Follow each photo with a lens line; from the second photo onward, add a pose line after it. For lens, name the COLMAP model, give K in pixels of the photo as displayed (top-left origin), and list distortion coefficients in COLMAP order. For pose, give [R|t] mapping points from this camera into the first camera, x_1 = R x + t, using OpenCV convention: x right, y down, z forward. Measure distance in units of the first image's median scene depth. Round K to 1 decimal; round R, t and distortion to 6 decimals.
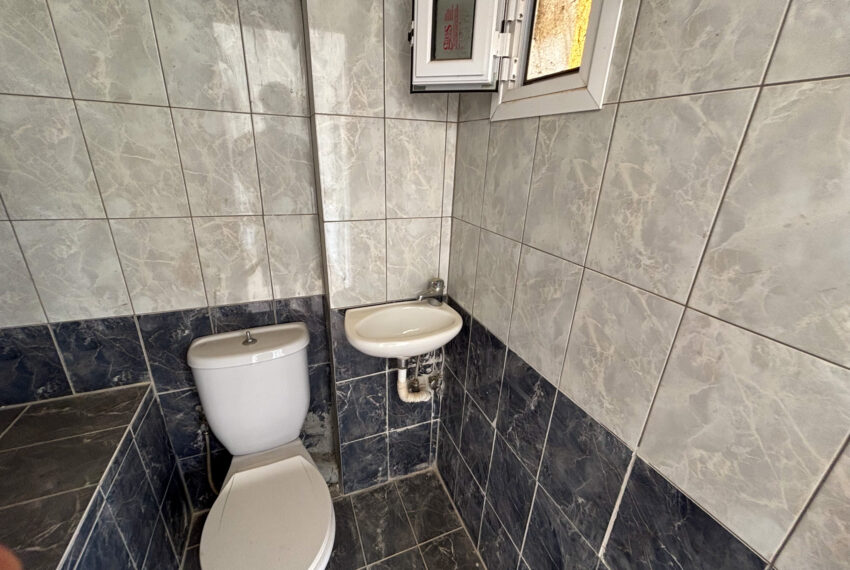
lens RADIAL K [[345.1, 0, 424.8], [0, 345.1, 284.0], [0, 0, 1]] dist [0.001395, -0.000201]
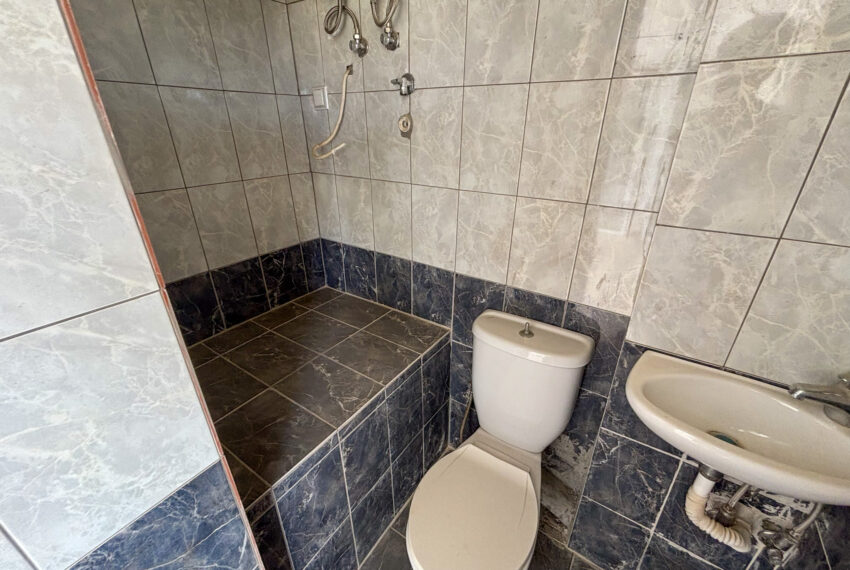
lens RADIAL K [[345.1, 0, 424.8], [0, 345.1, 284.0], [0, 0, 1]] dist [0.001395, -0.000201]
pose [[0.543728, 0.314017, -0.778301, 0.037576], [-0.279202, 0.942223, 0.185101, -0.060551], [0.791458, 0.116659, 0.599988, 0.203298]]
